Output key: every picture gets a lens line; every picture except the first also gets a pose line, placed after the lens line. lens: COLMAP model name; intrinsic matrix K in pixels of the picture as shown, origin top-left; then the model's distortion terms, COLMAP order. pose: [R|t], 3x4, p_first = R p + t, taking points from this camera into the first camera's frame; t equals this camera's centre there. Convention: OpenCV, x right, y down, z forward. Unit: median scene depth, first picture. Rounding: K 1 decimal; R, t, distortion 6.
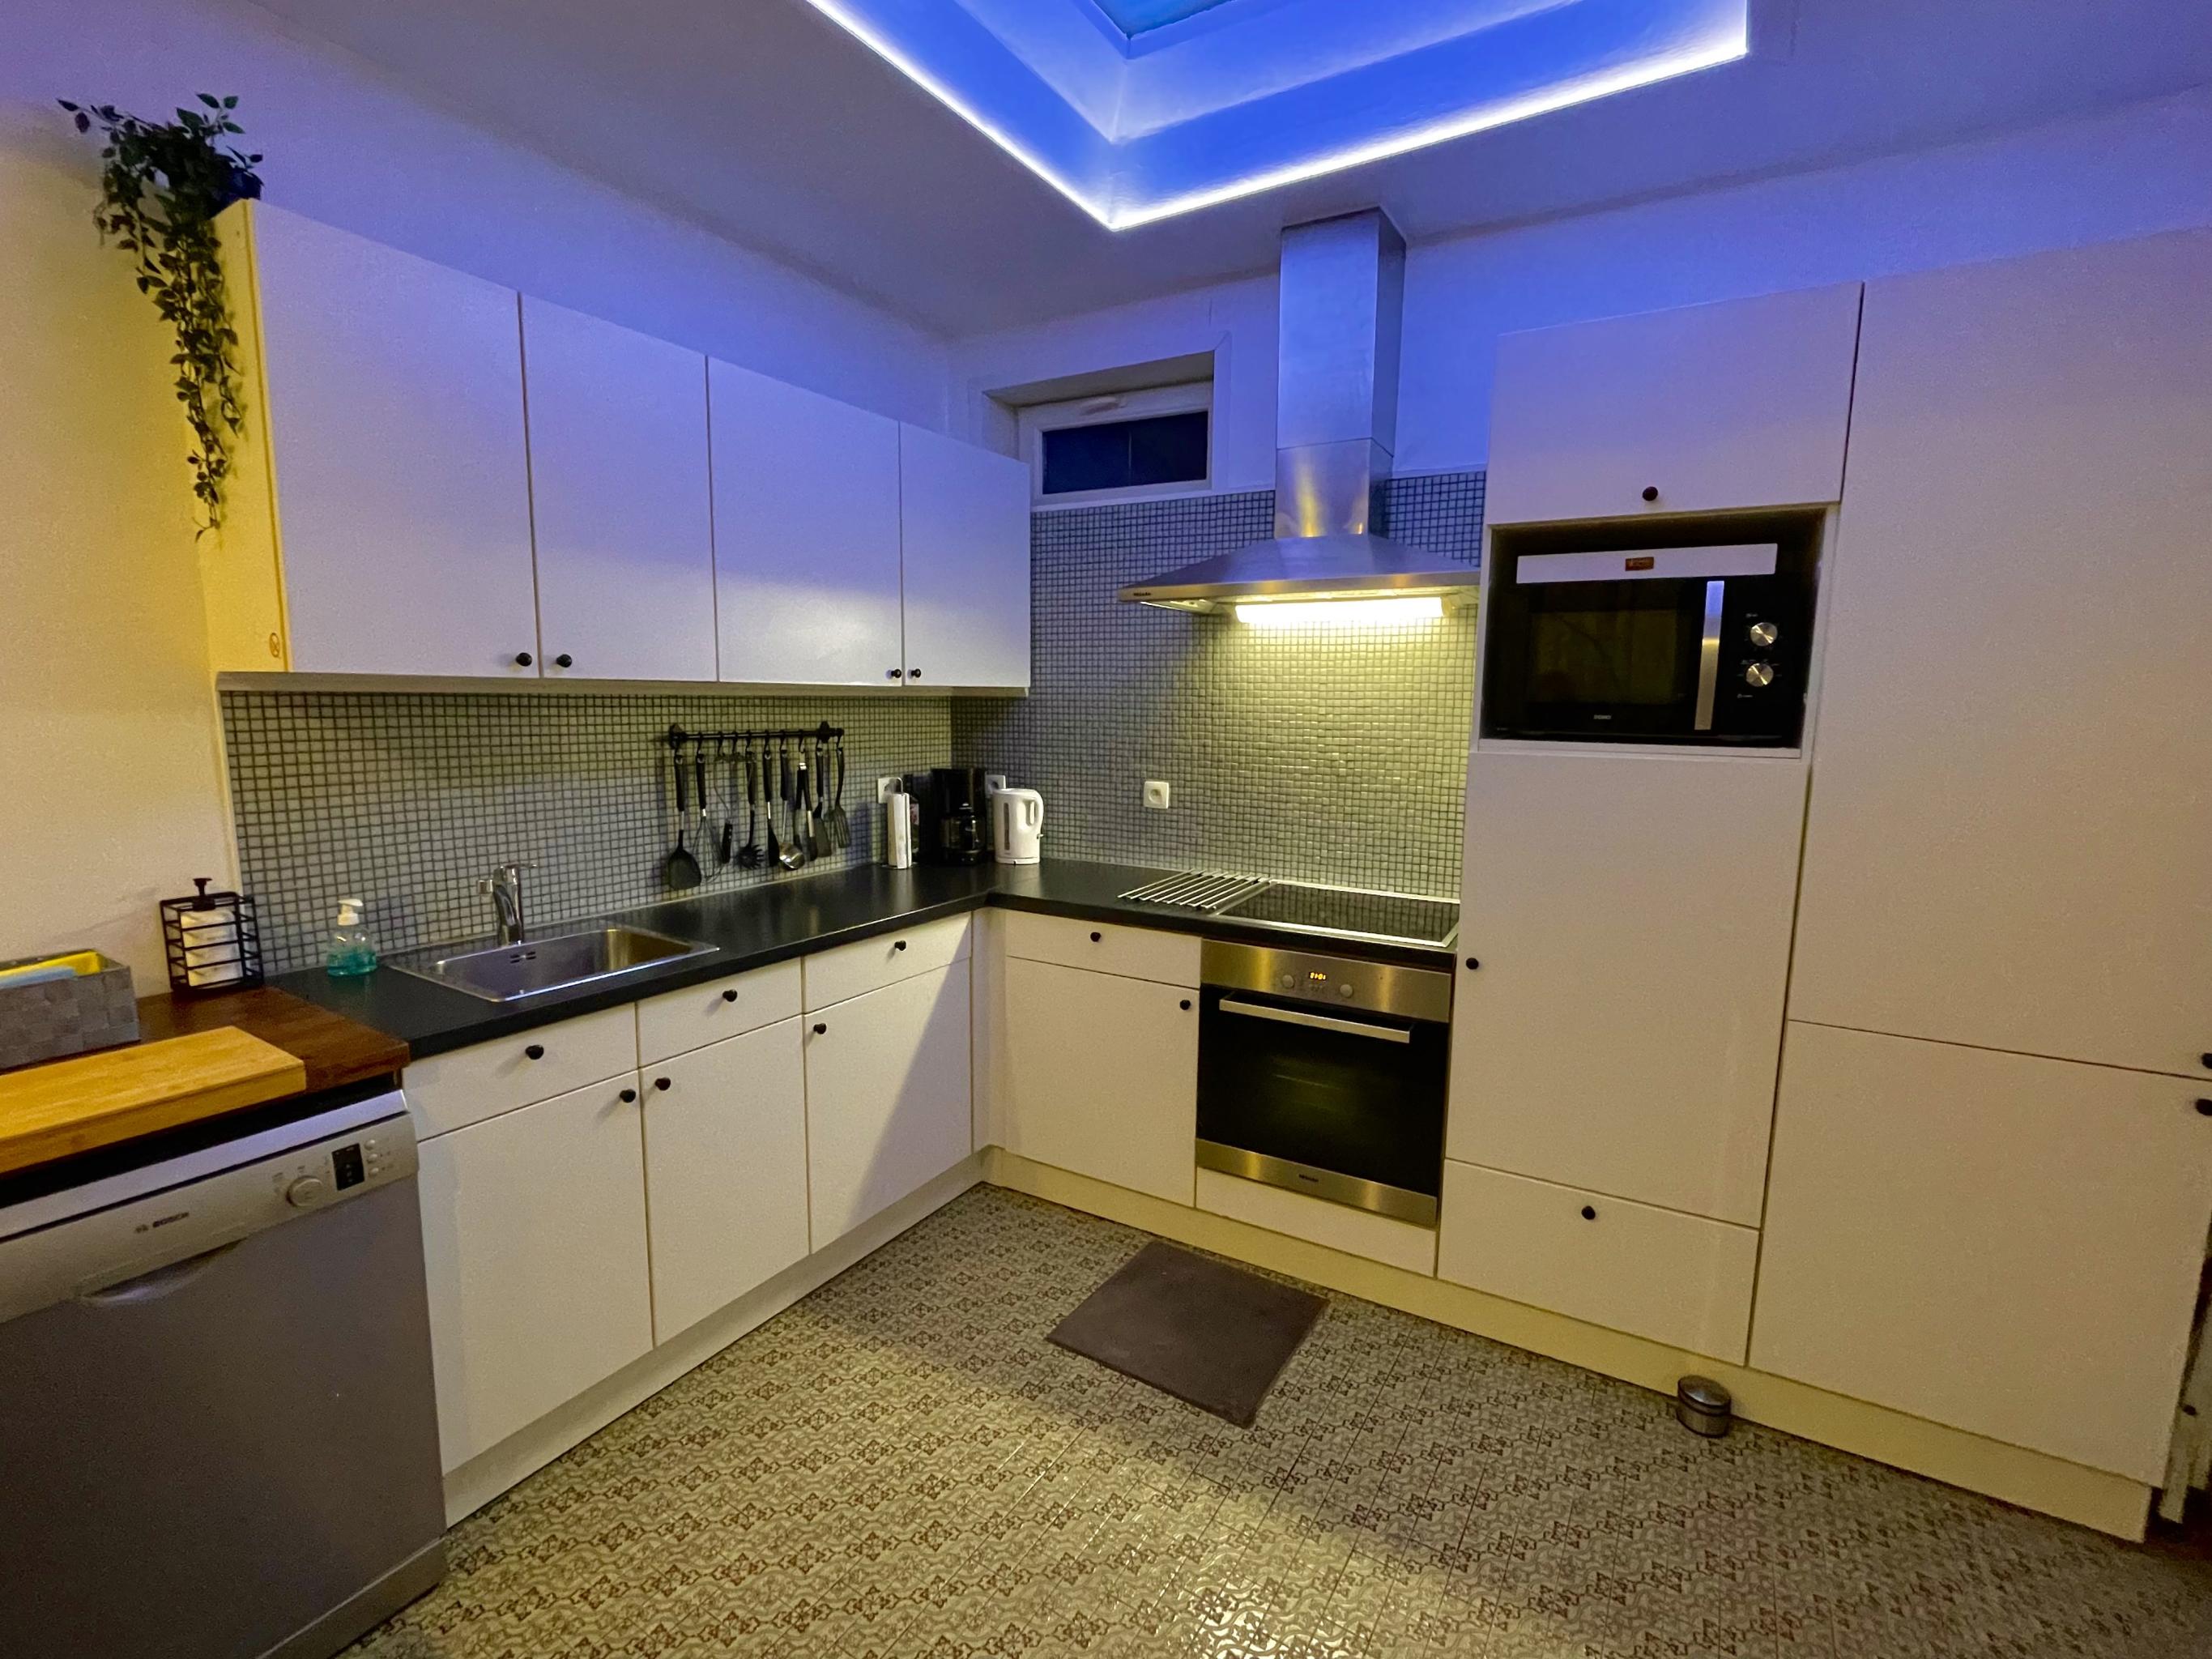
lens RADIAL K [[988.5, 0, 1109.2], [0, 988.5, 827.0], [0, 0, 1]] dist [0.001007, 0.000033]
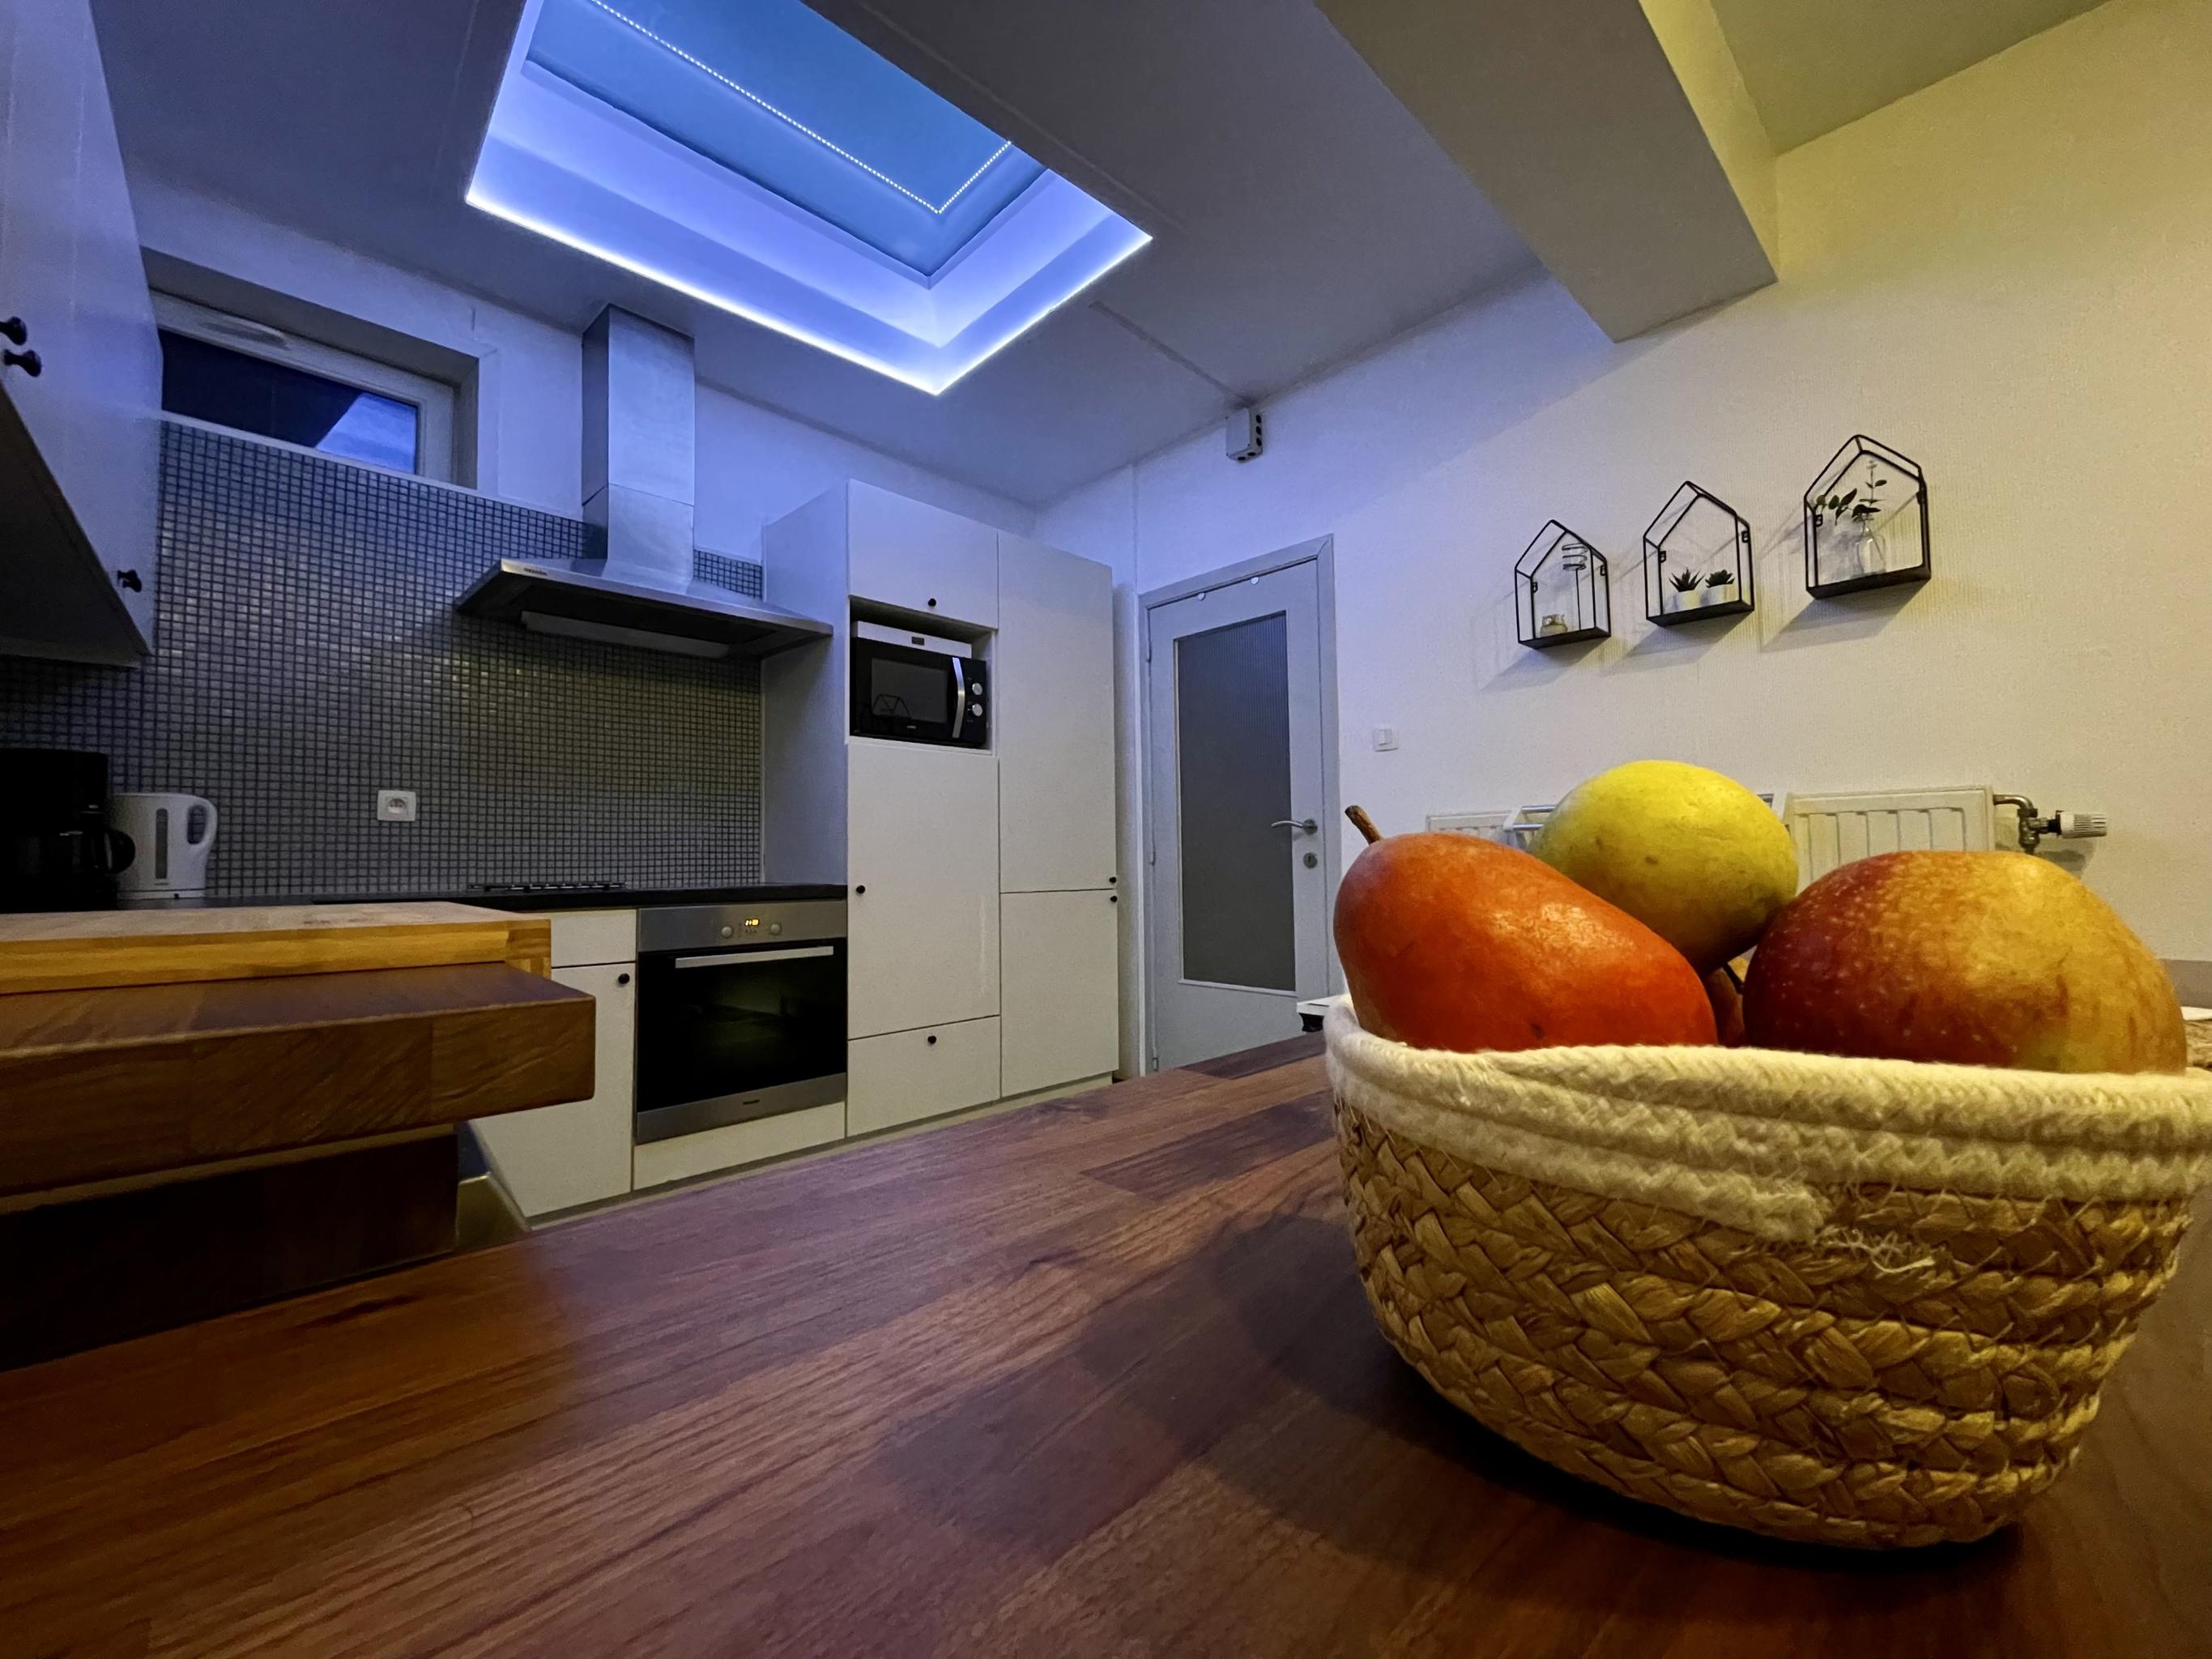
lens RADIAL K [[885.5, 0, 1105.9], [0, 885.5, 828.5], [0, 0, 1]] dist [0.000320, 0.000036]
pose [[0.262863, 0.018595, 0.964654, -0.802826], [0.142060, 0.988171, -0.057759, 0.179313], [-0.954318, 0.152222, 0.257112, 0.324798]]
